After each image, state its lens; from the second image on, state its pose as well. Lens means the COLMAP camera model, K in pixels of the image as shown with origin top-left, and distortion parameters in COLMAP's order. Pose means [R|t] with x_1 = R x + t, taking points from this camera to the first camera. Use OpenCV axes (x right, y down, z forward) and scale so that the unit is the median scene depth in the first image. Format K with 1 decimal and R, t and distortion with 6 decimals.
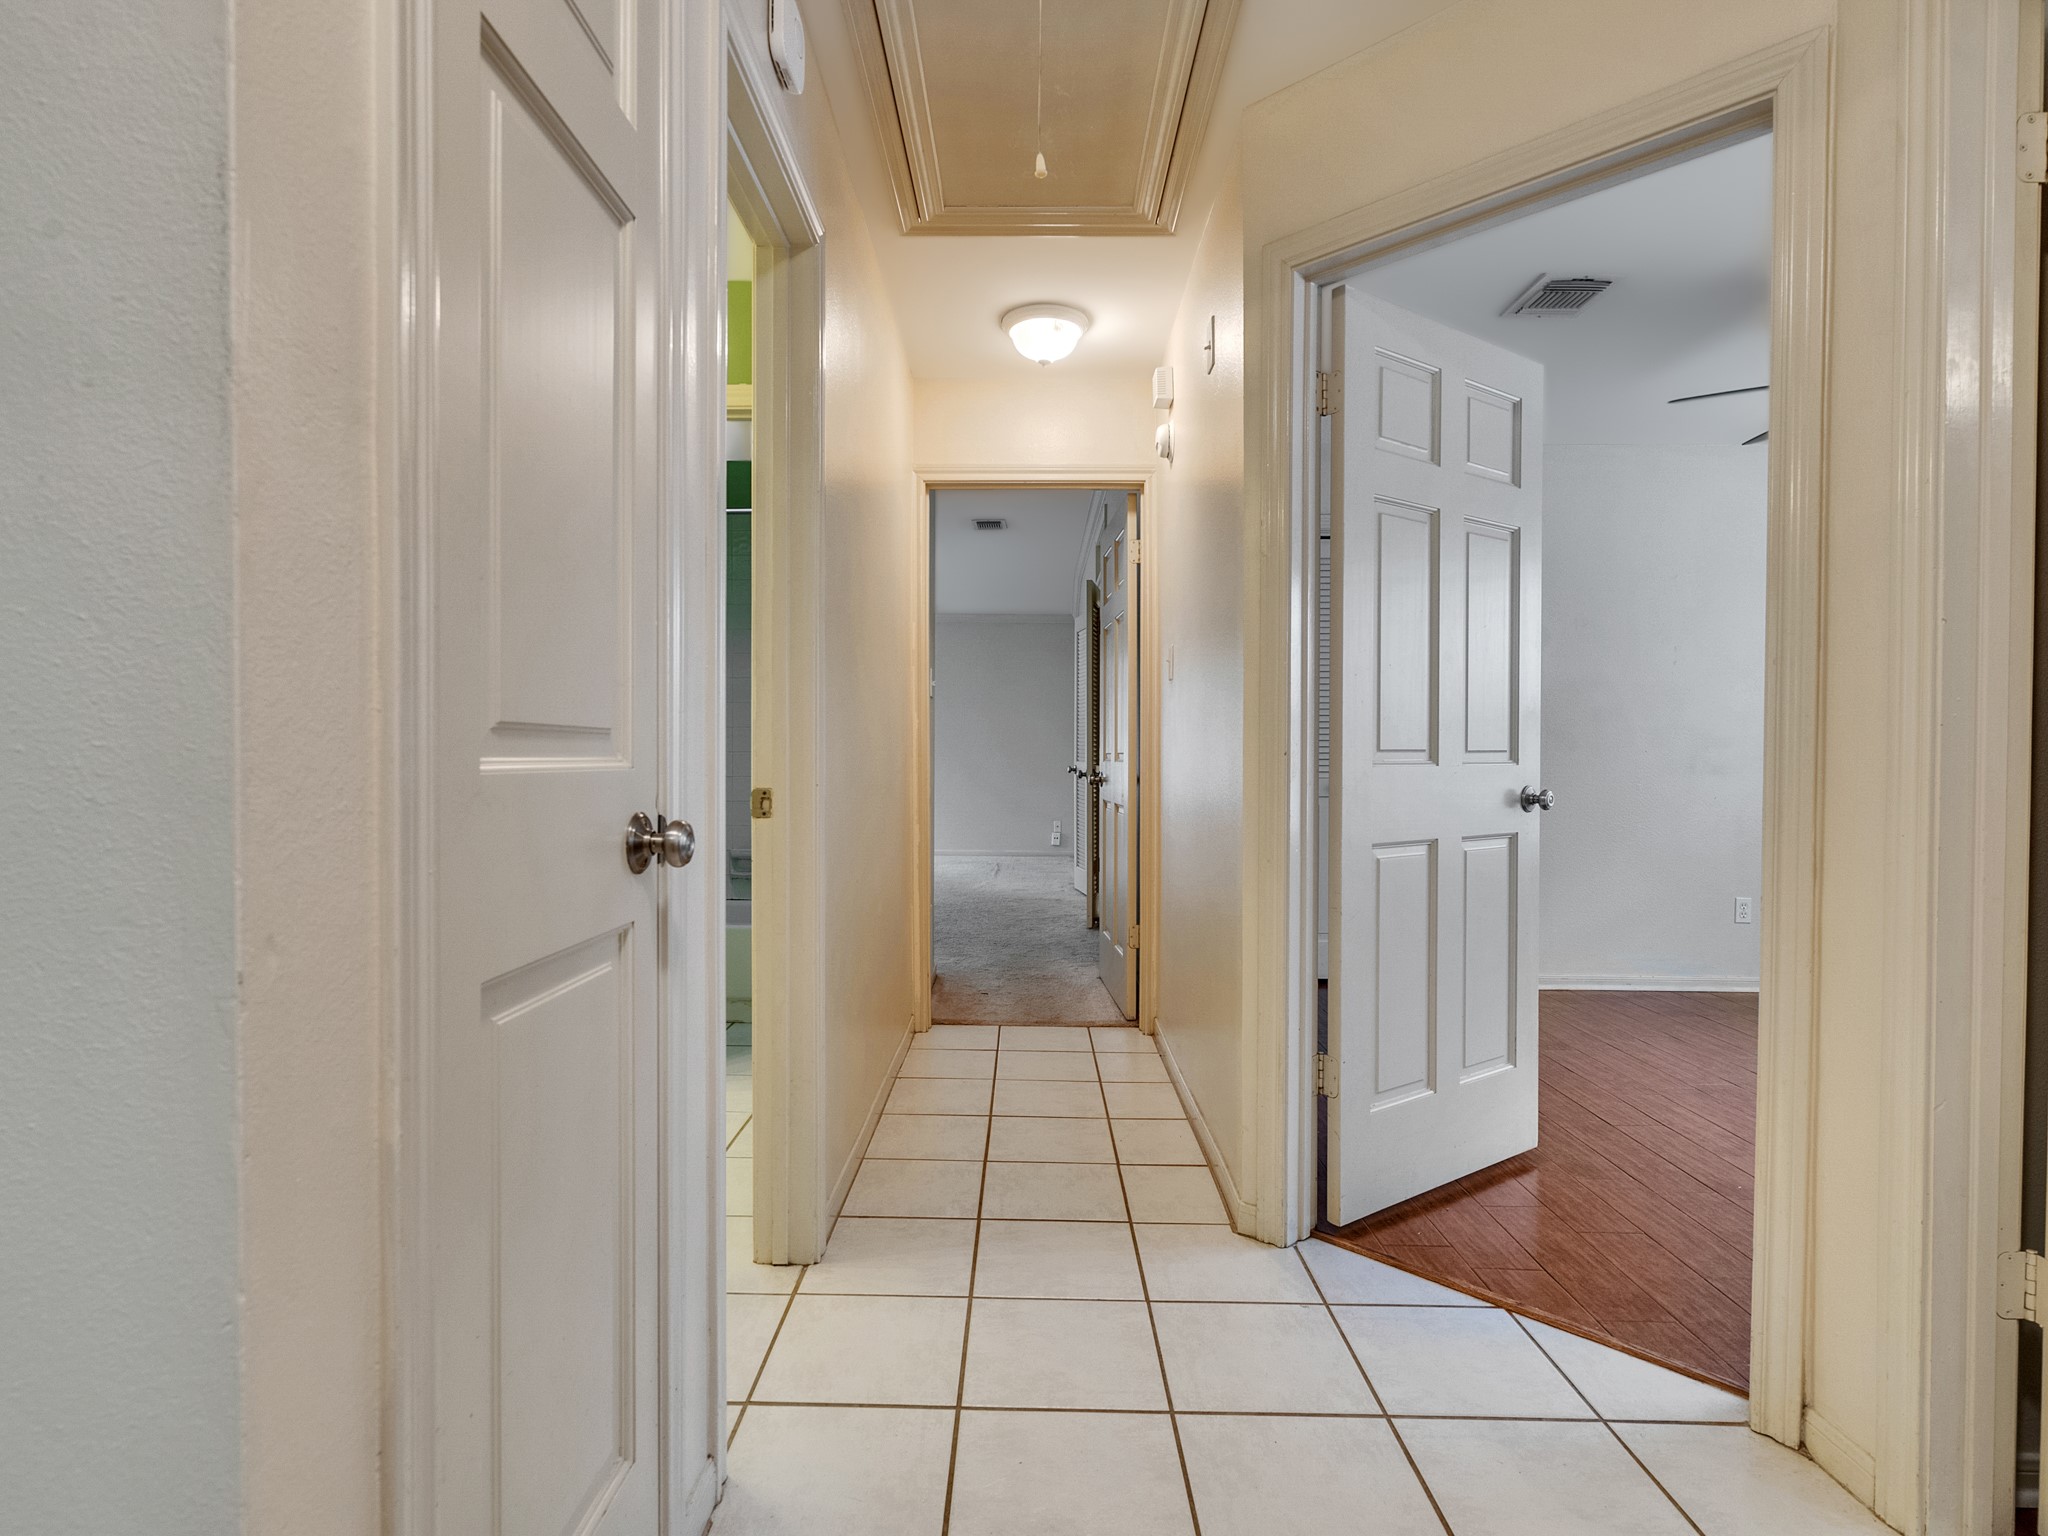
lens RADIAL K [[1046.6, 0, 1016.3], [0, 1046.6, 767.0], [0, 0, 1]] dist [-0.007742, 0.004762]
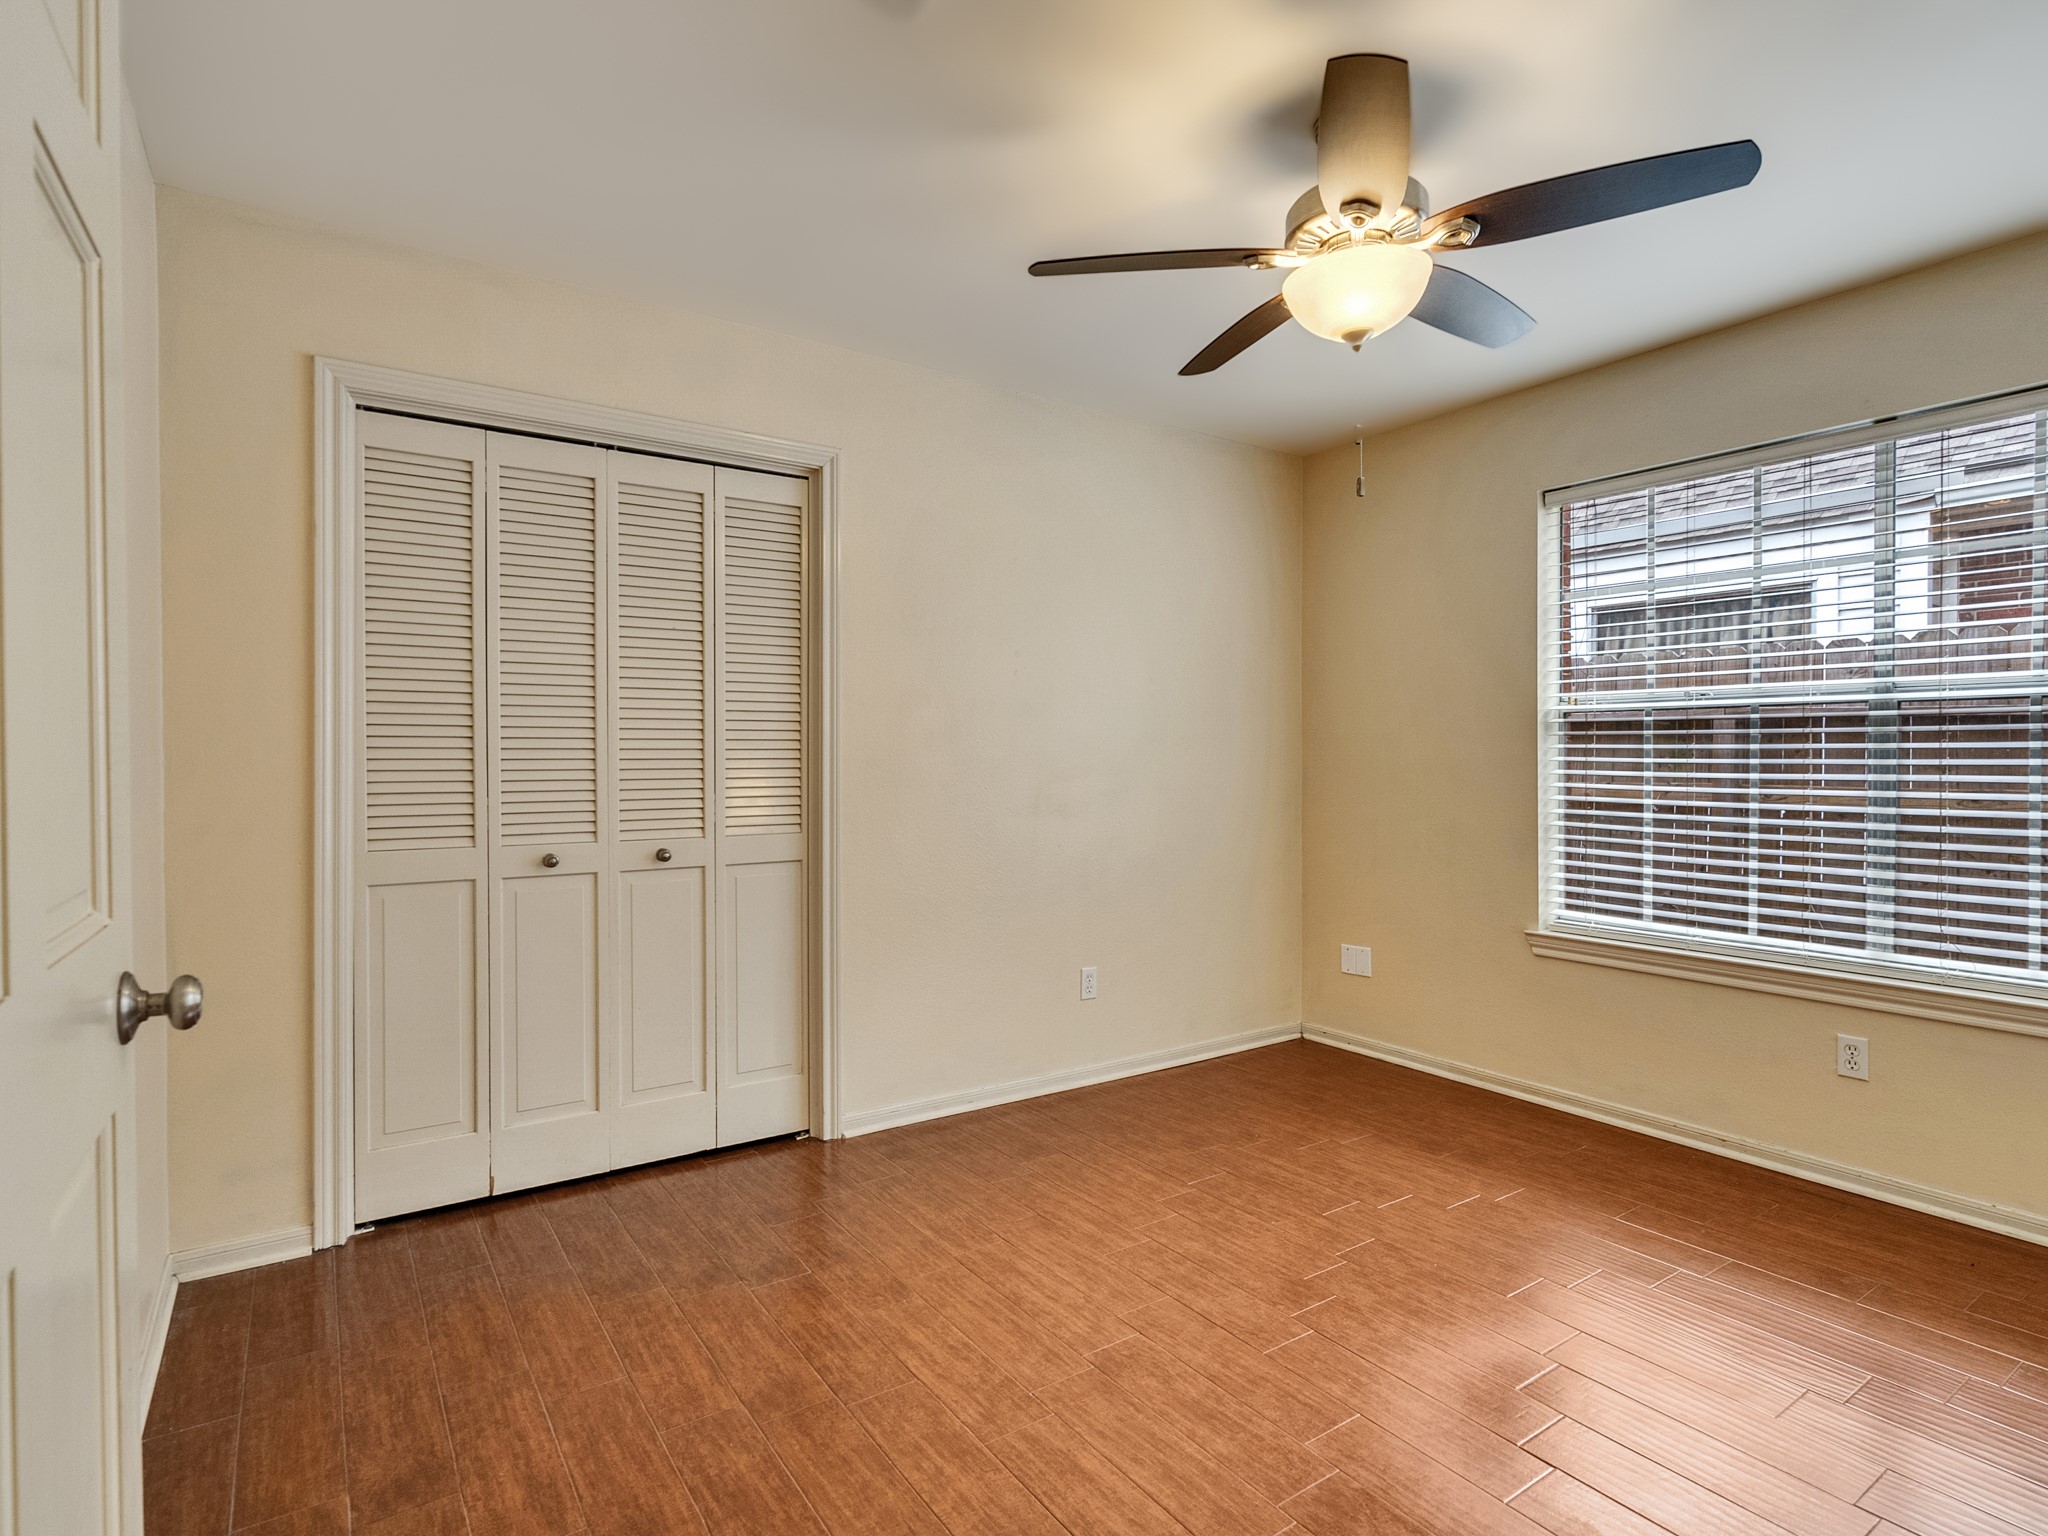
lens RADIAL K [[1046.6, 0, 1014.3], [0, 1046.6, 763.1], [0, 0, 1]] dist [-0.007742, 0.004762]
pose [[0.817350, -0.007240, 0.576095, 0.185333], [0.006168, 0.999974, 0.003816, -0.035996], [-0.576108, 0.000434, 0.817374, 0.373054]]
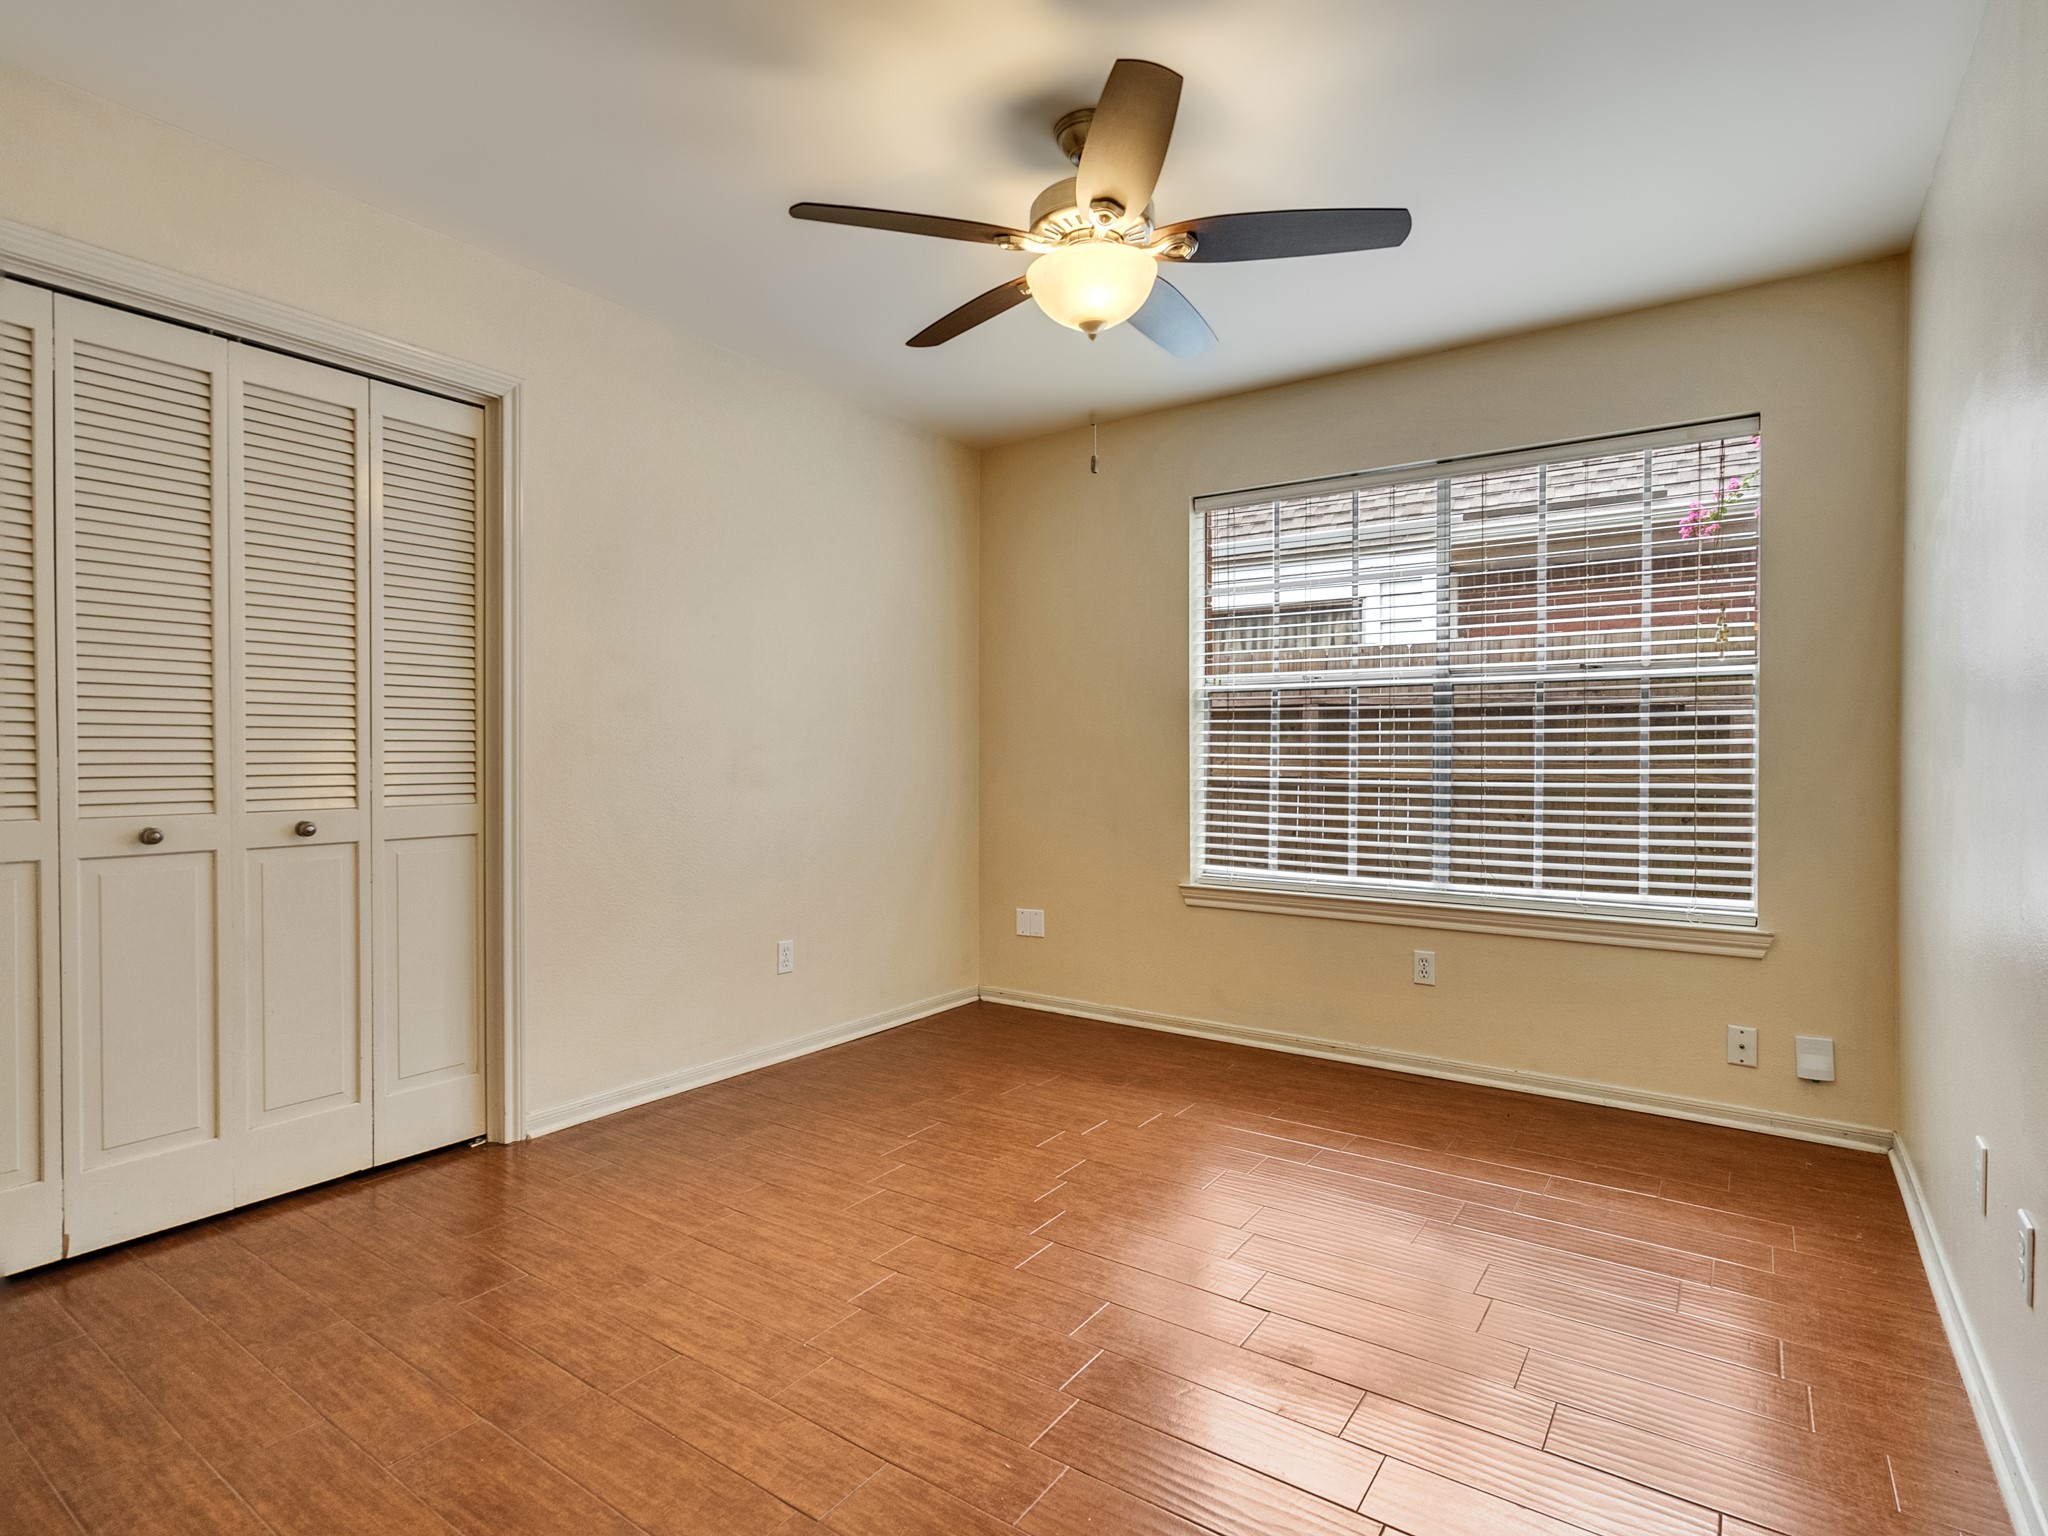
lens RADIAL K [[1046.6, 0, 1012.7], [0, 1046.6, 765.7], [0, 0, 1]] dist [-0.007742, 0.004762]
pose [[0.559996, -0.009964, 0.828435, 0.134971], [0.004763, 0.999950, 0.008807, -0.014529], [-0.828481, -0.000985, 0.560016, 0.411282]]
